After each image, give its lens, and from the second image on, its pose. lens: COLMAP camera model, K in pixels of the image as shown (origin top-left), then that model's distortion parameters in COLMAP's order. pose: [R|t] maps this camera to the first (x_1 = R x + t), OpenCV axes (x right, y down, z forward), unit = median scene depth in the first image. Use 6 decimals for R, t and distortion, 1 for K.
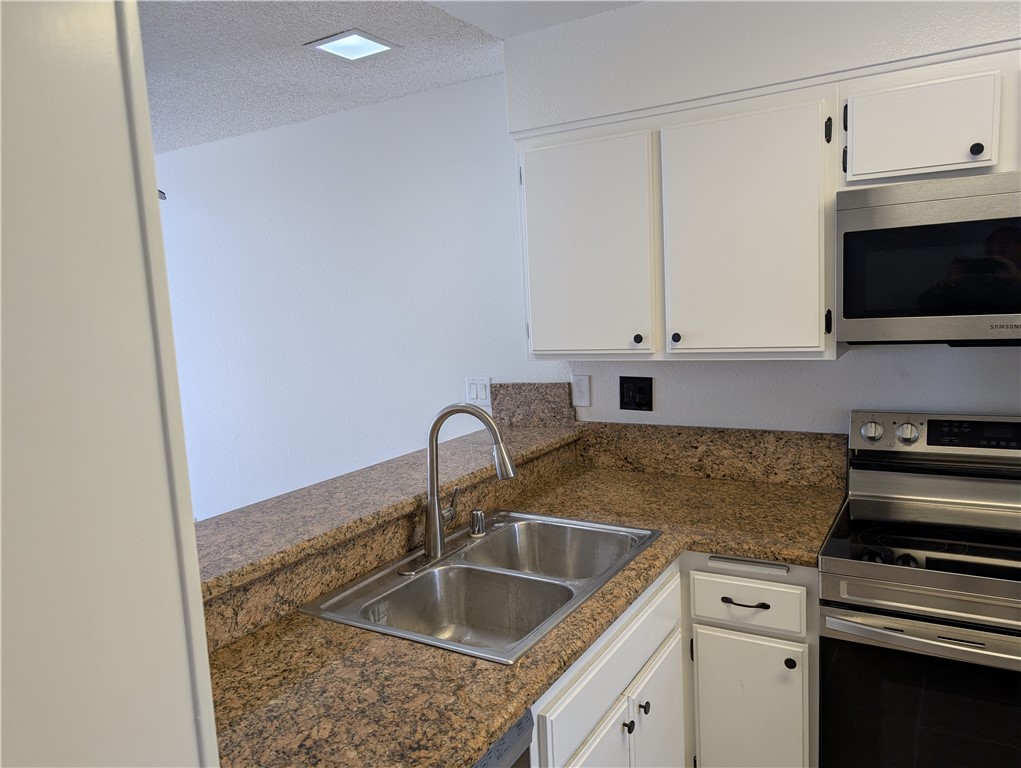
lens RADIAL K [[732.6, 0, 523.6], [0, 732.6, 381.7], [0, 0, 1]] dist [0.038690, -0.033168]
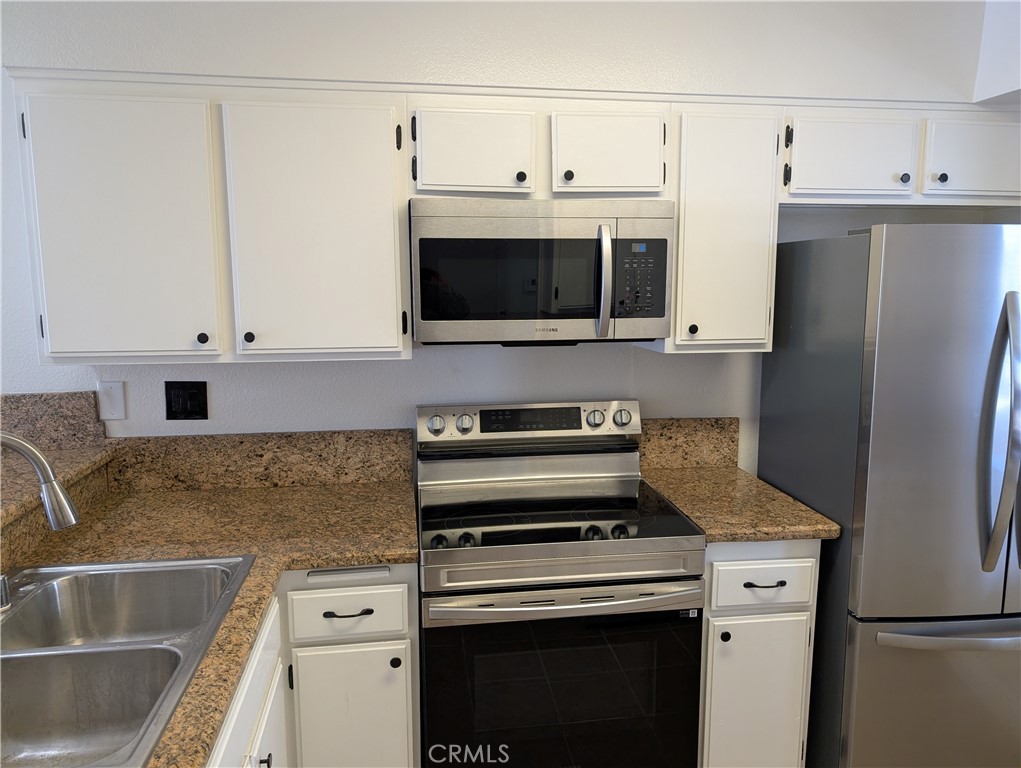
lens RADIAL K [[730.9, 0, 515.2], [0, 730.9, 370.1], [0, 0, 1]] dist [0.009642, 0.001909]
pose [[0.775970, -0.029385, 0.630086, -0.109815], [0.034022, 0.999410, 0.004709, -0.013096], [-0.629852, 0.017782, 0.776511, 0.099093]]
